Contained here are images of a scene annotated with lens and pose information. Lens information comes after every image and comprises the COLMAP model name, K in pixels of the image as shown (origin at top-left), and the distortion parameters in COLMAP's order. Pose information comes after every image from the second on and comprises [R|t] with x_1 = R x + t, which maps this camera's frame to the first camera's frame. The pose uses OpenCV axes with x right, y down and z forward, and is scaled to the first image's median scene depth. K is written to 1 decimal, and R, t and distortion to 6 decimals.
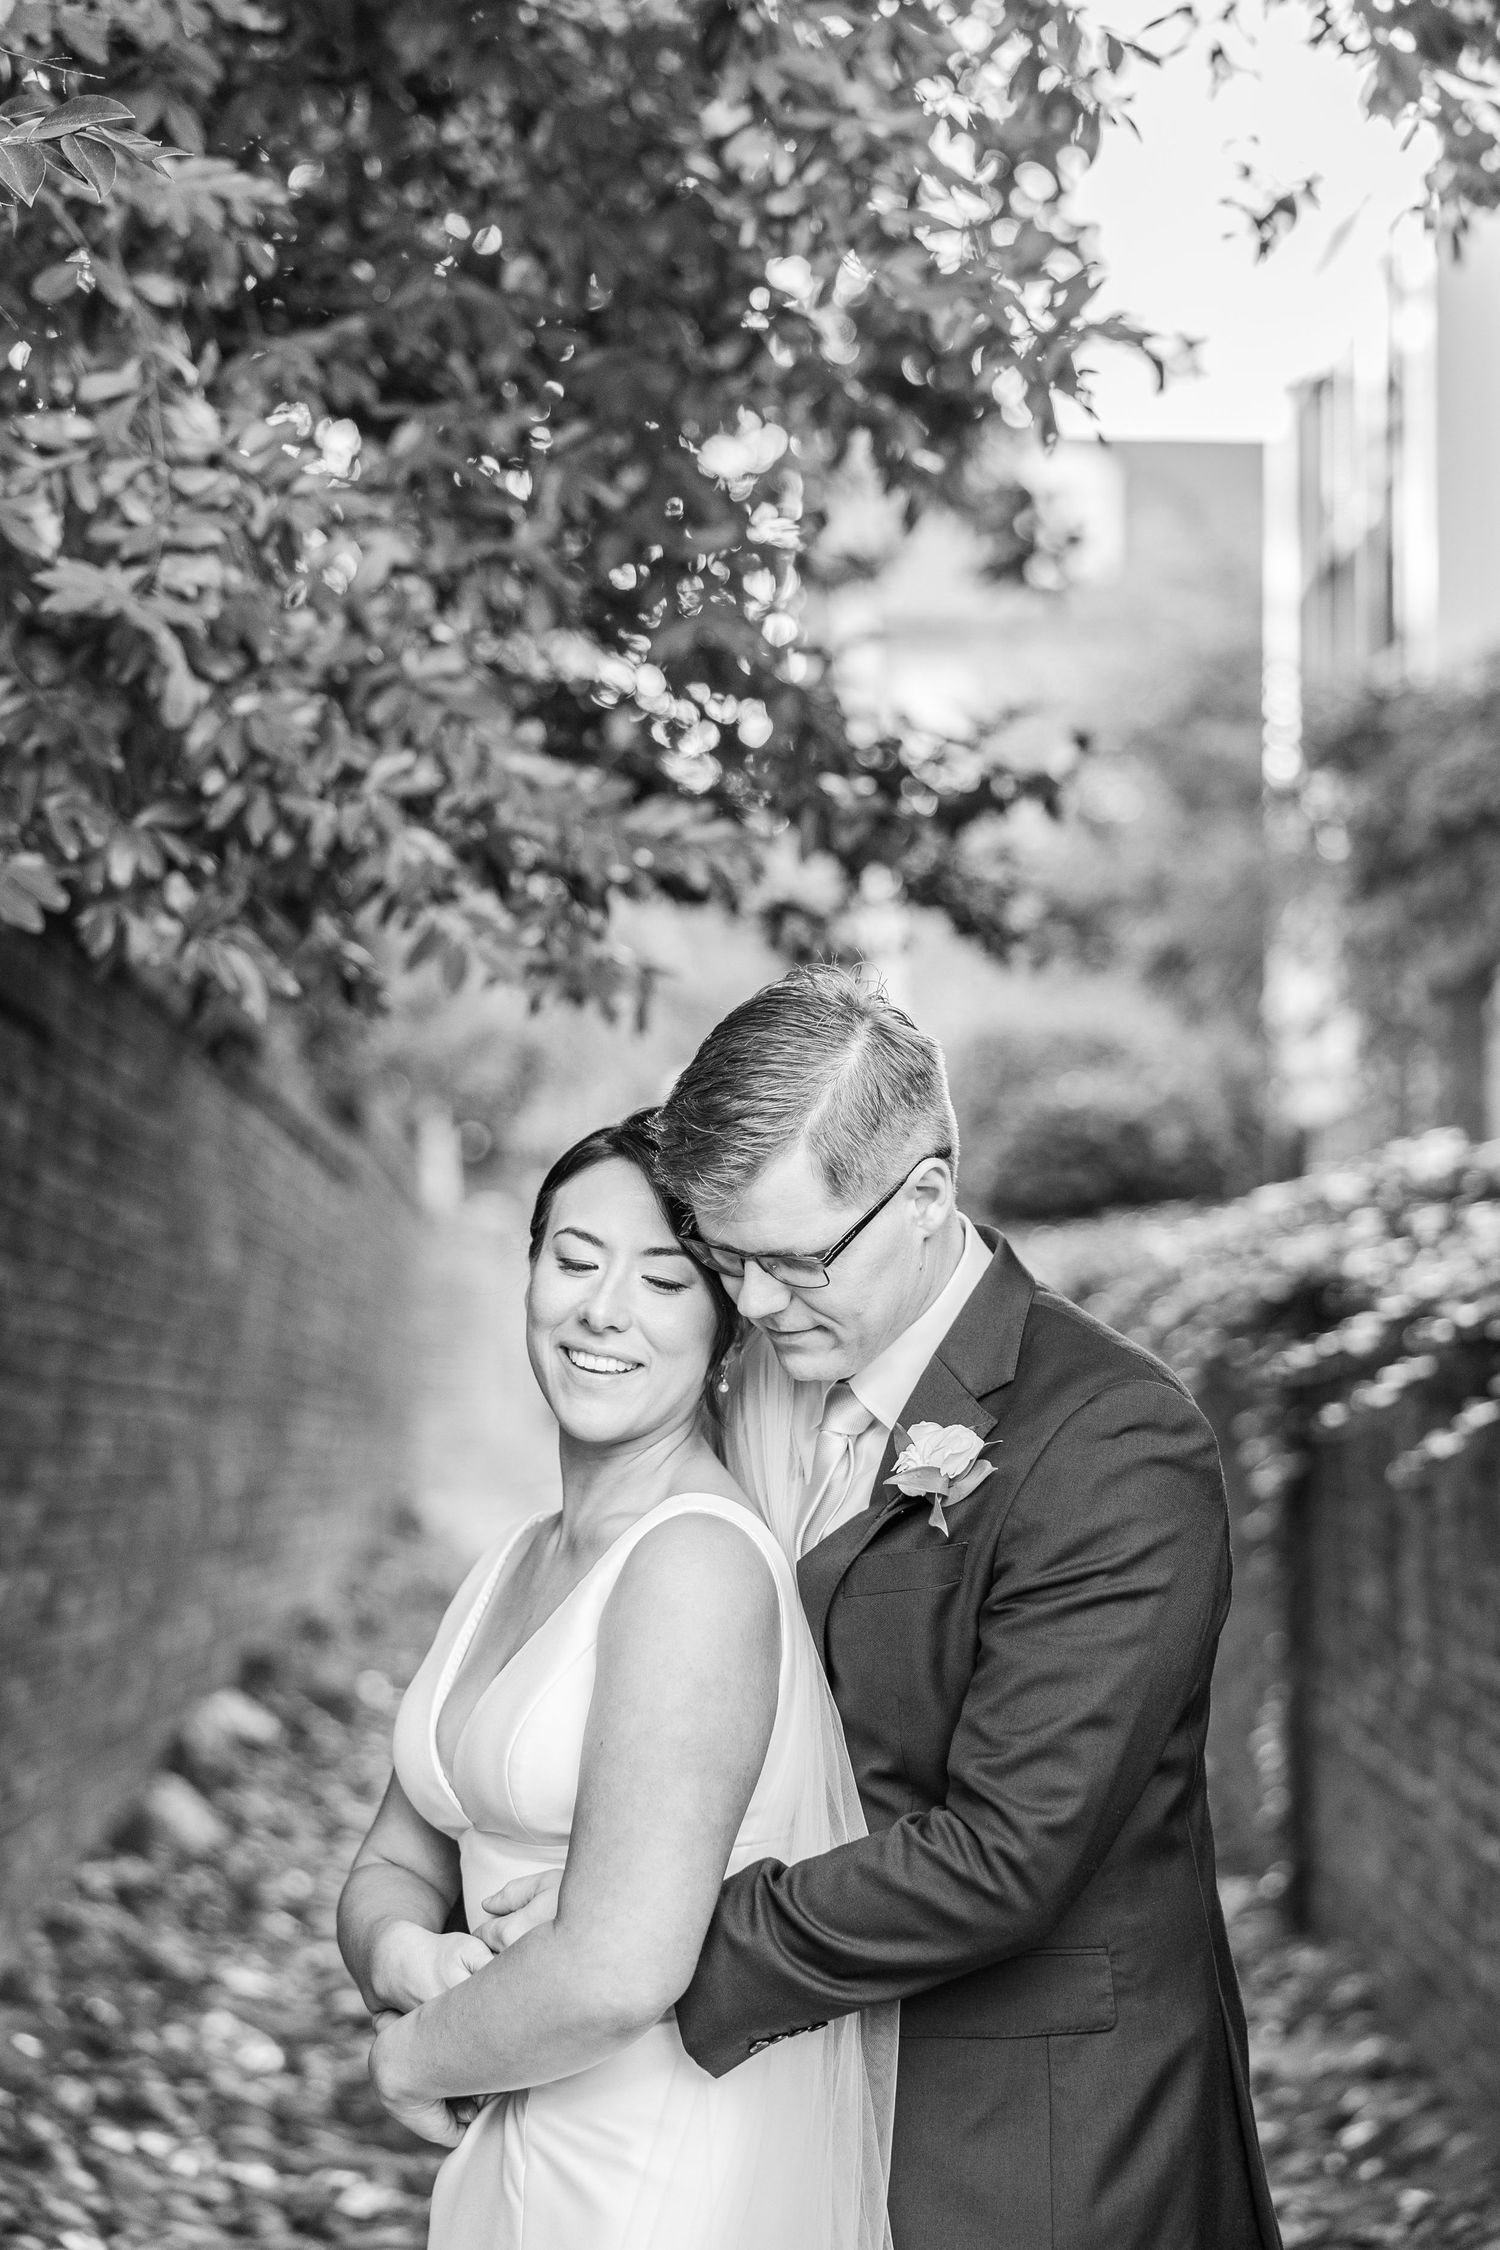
lens RADIAL K [[4549.9, 0, 750.4], [0, 4549.9, 1122.6], [0, 0, 1]] dist [0.049893, 0.000000]
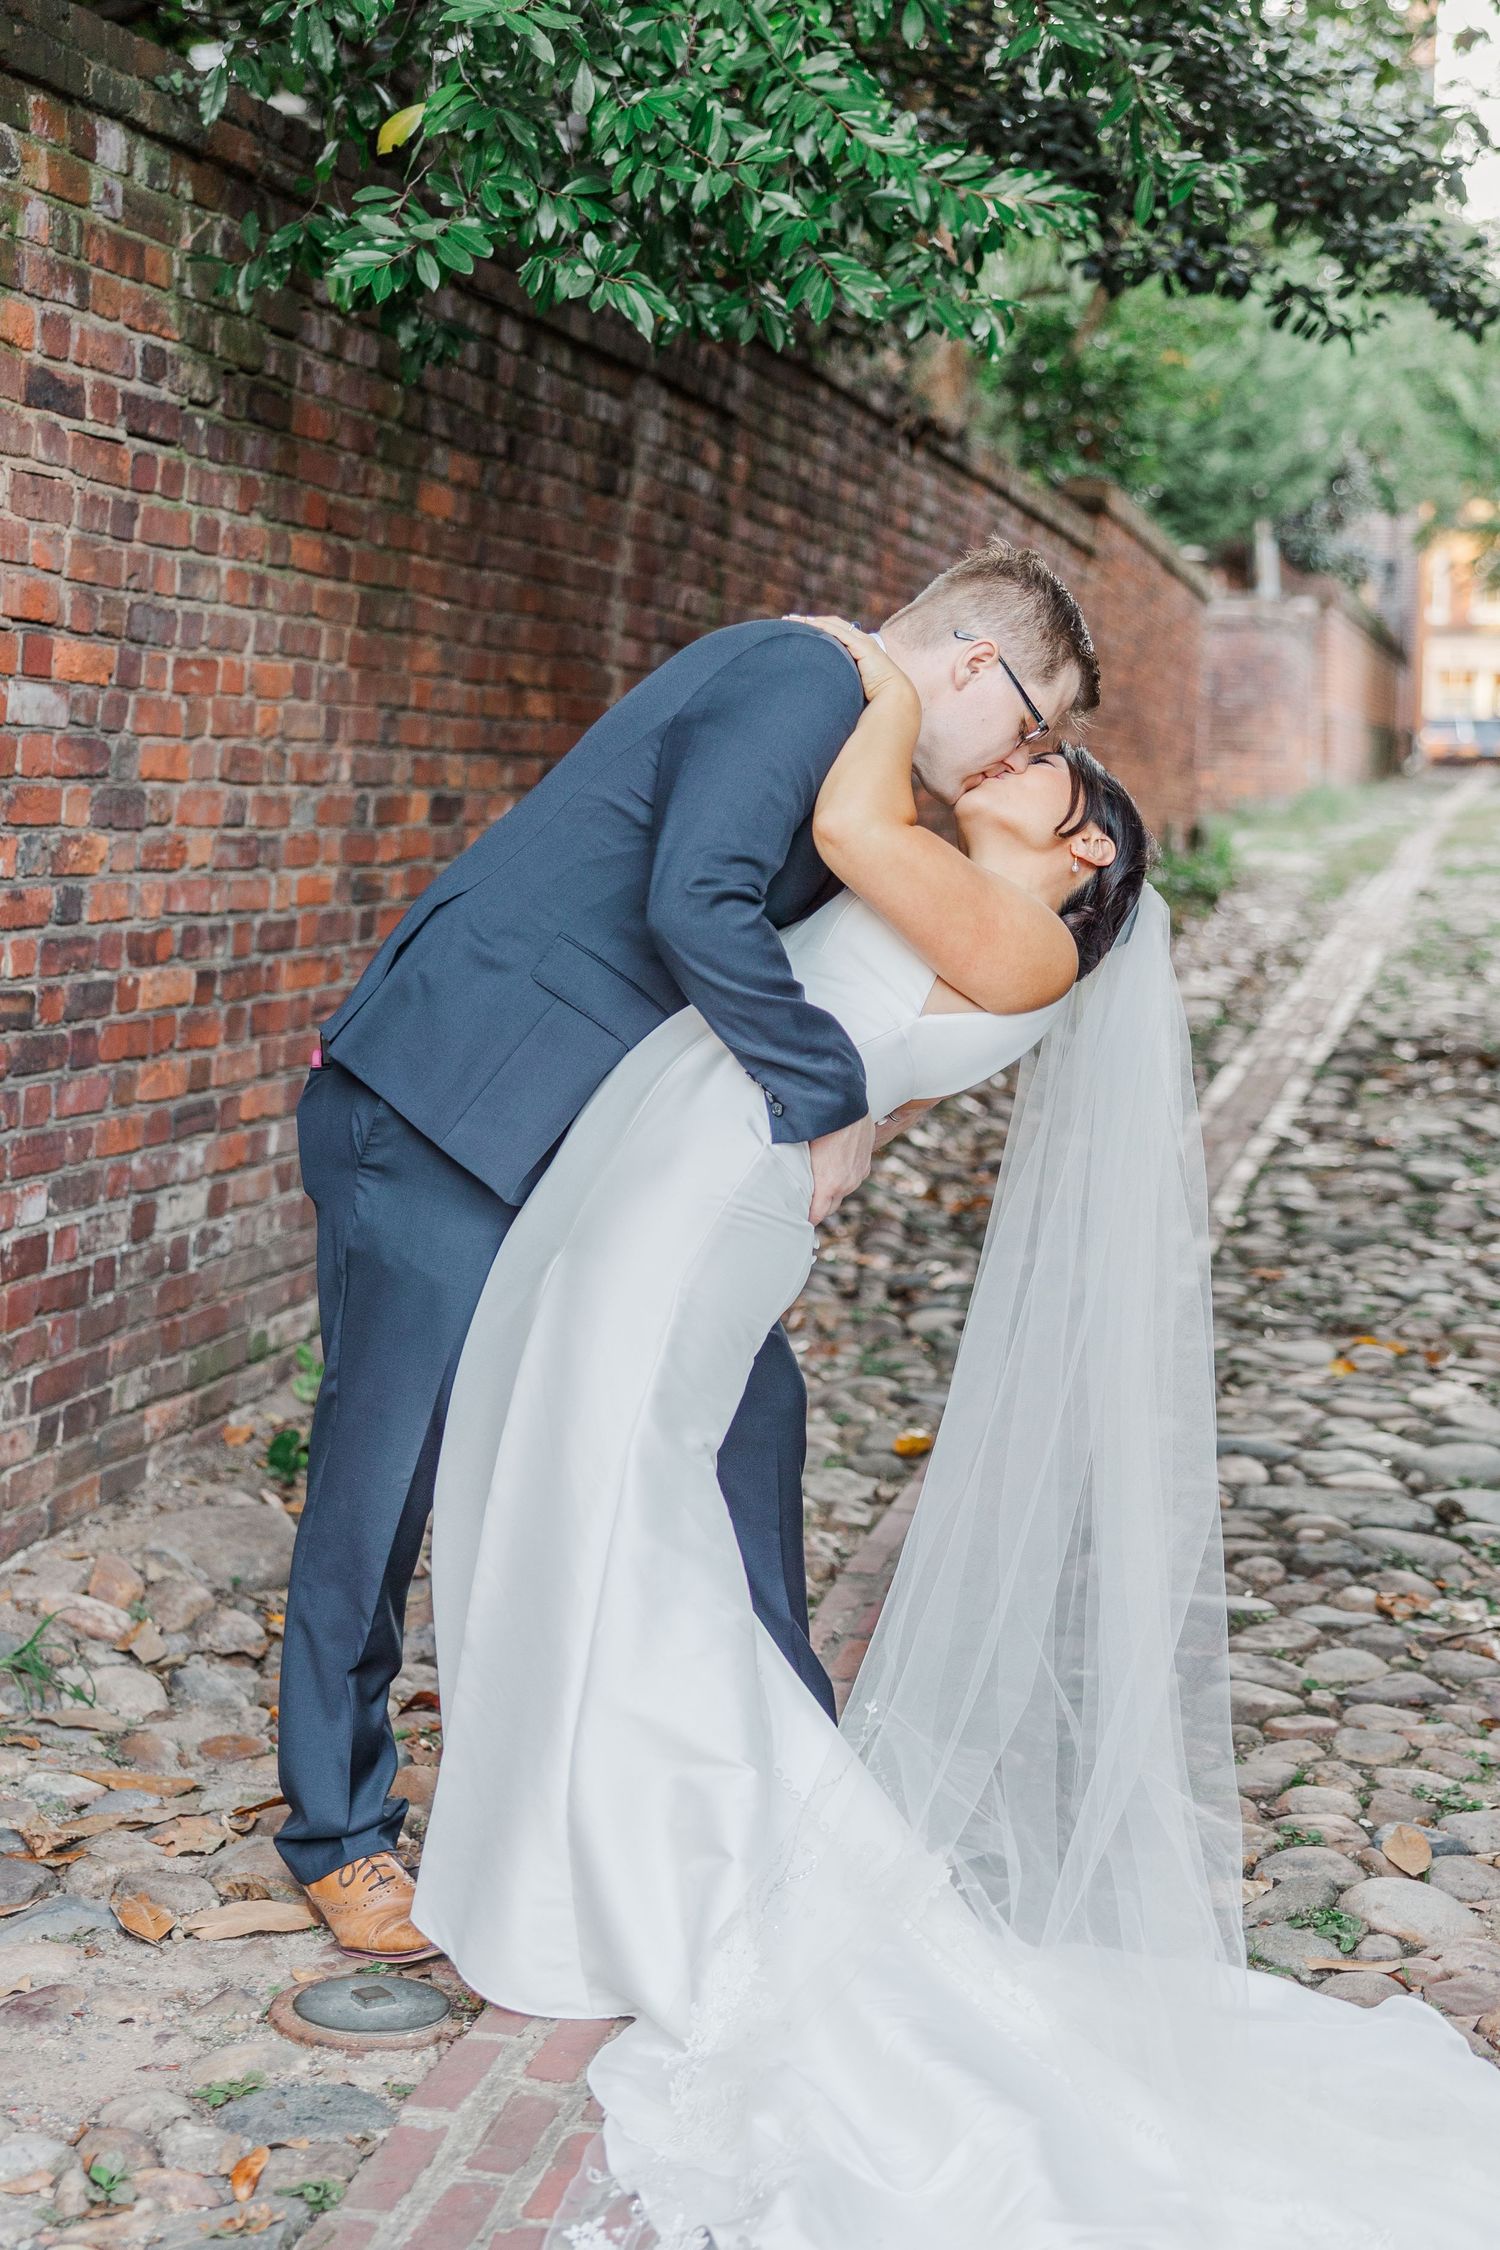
lens RADIAL K [[3595.1, 0, 762.7], [0, 3595.1, 1206.4], [0, 0, 1]] dist [-0.006893, 0.000000]
pose [[0.964323, 0.025610, -0.263488, 0.145582], [0.018733, 0.986213, 0.164416, 0.038716], [0.264066, -0.163486, 0.950548, -0.025153]]
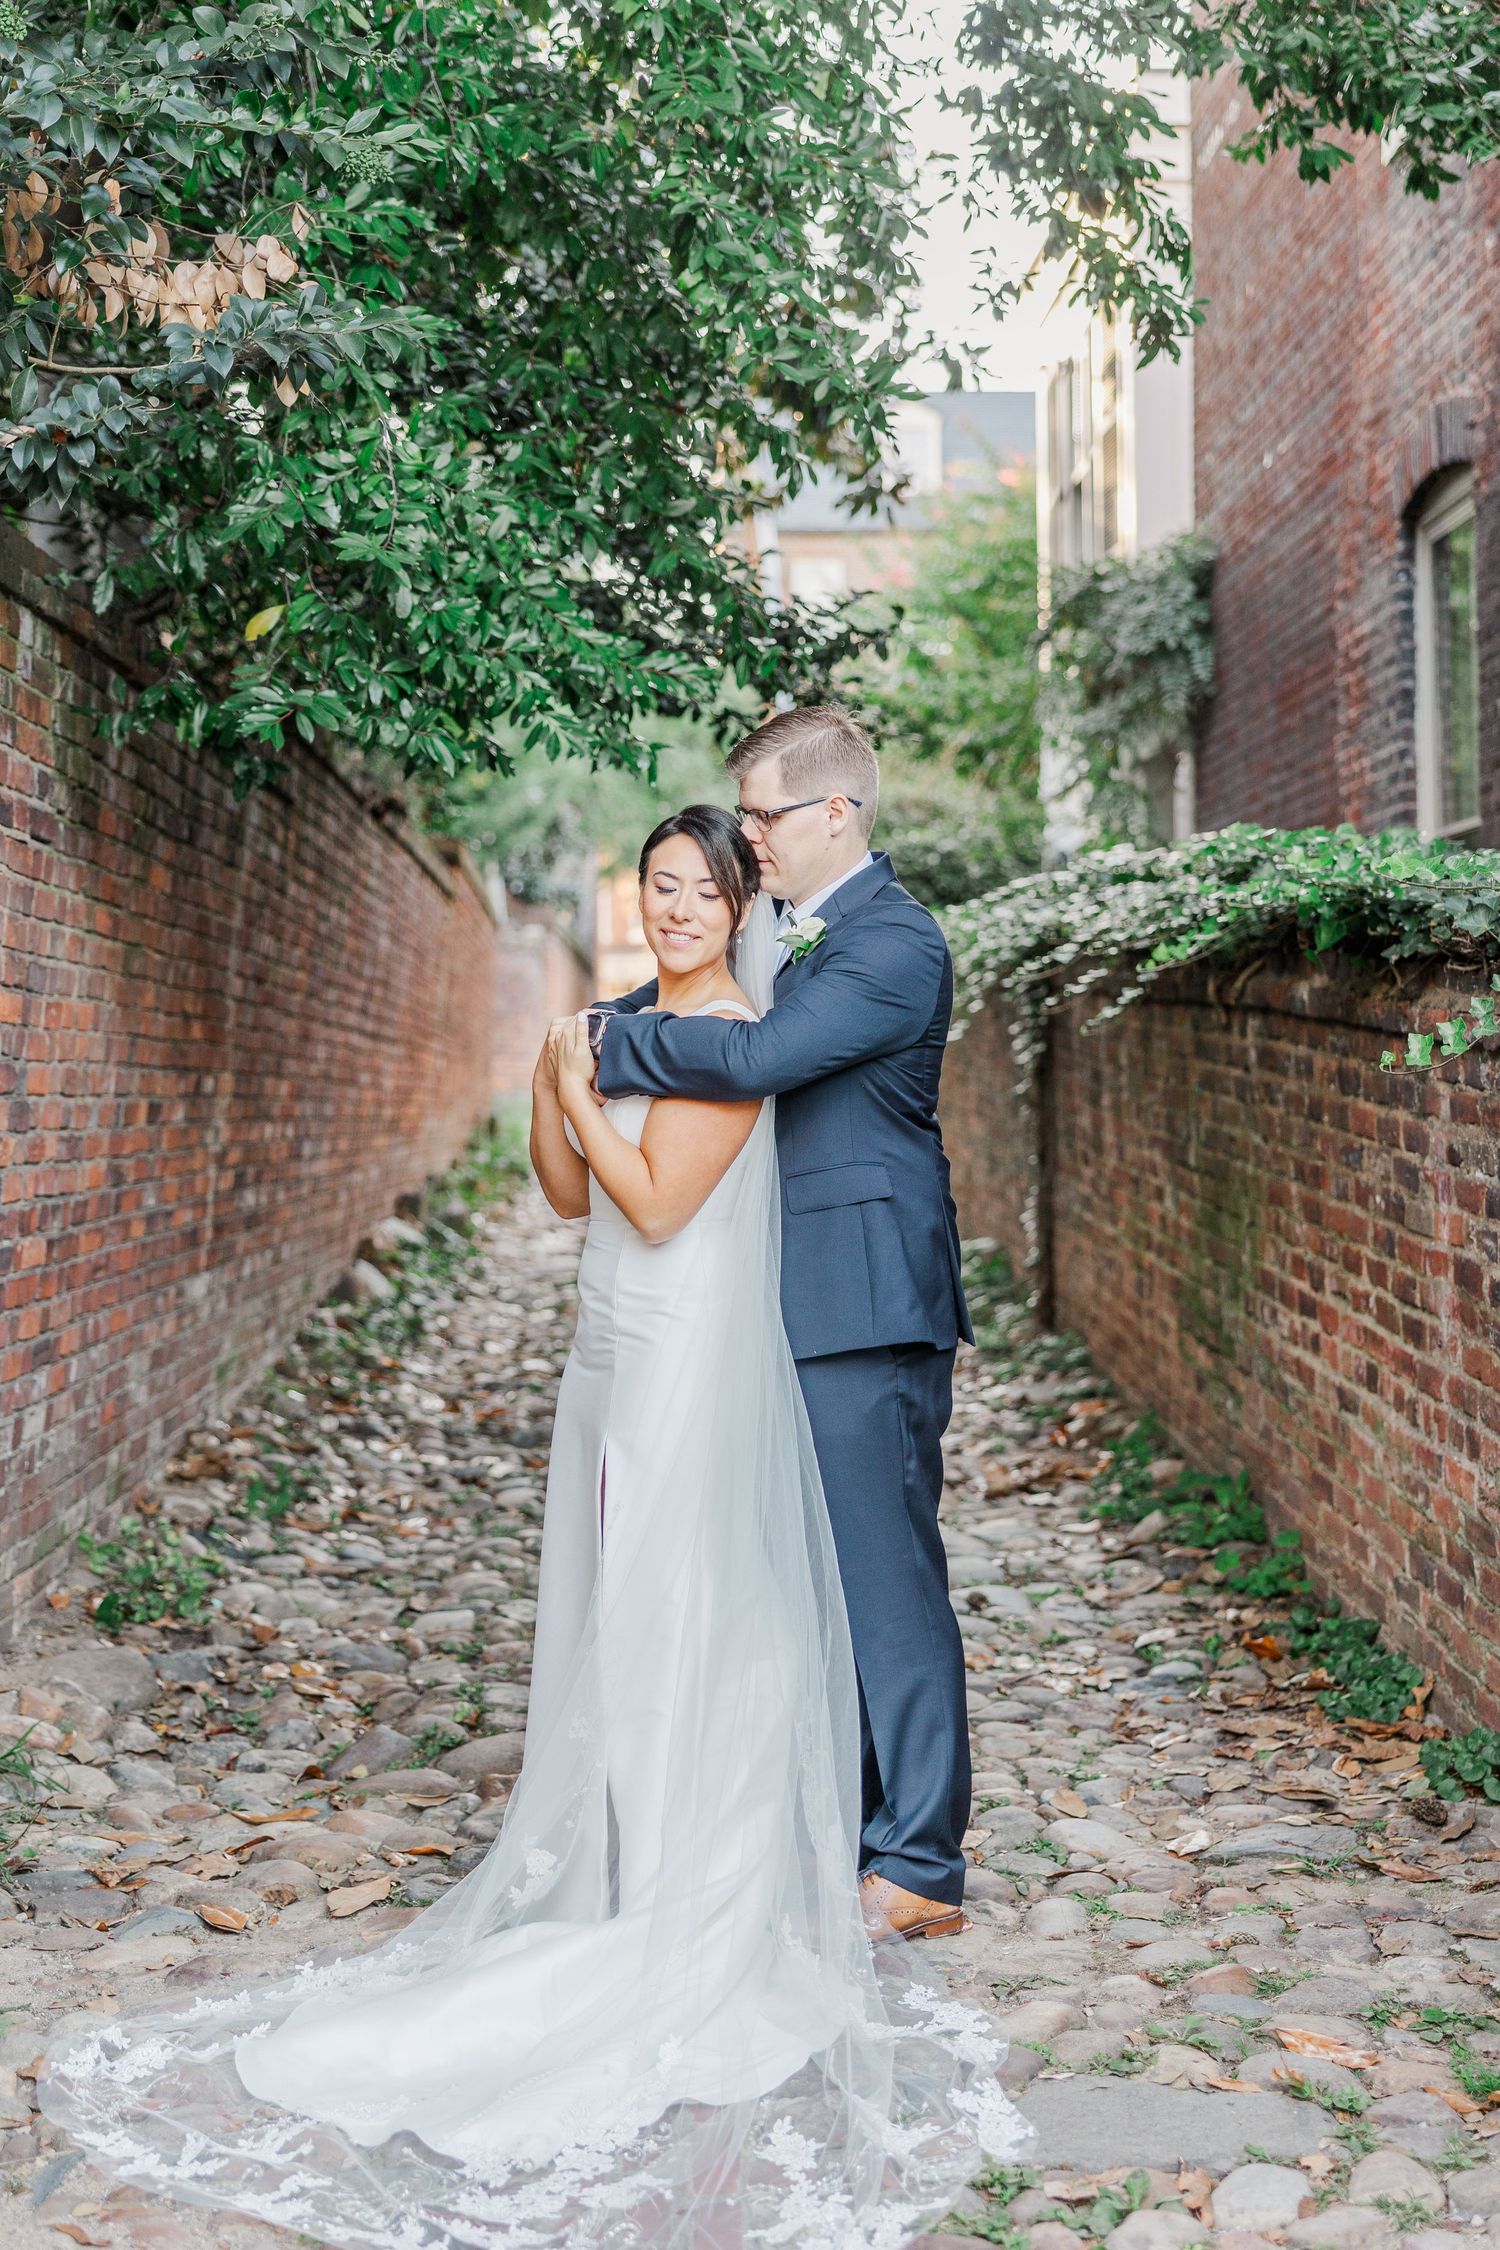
lens RADIAL K [[3380.8, 0, 665.6], [0, 3380.8, 1204.4], [0, 0, 1]] dist [0.017766, 0.000000]
pose [[0.999687, -0.022640, -0.010633, -0.006322], [0.023514, 0.995589, 0.090825, 0.020020], [0.008530, -0.091047, 0.995810, -0.279179]]
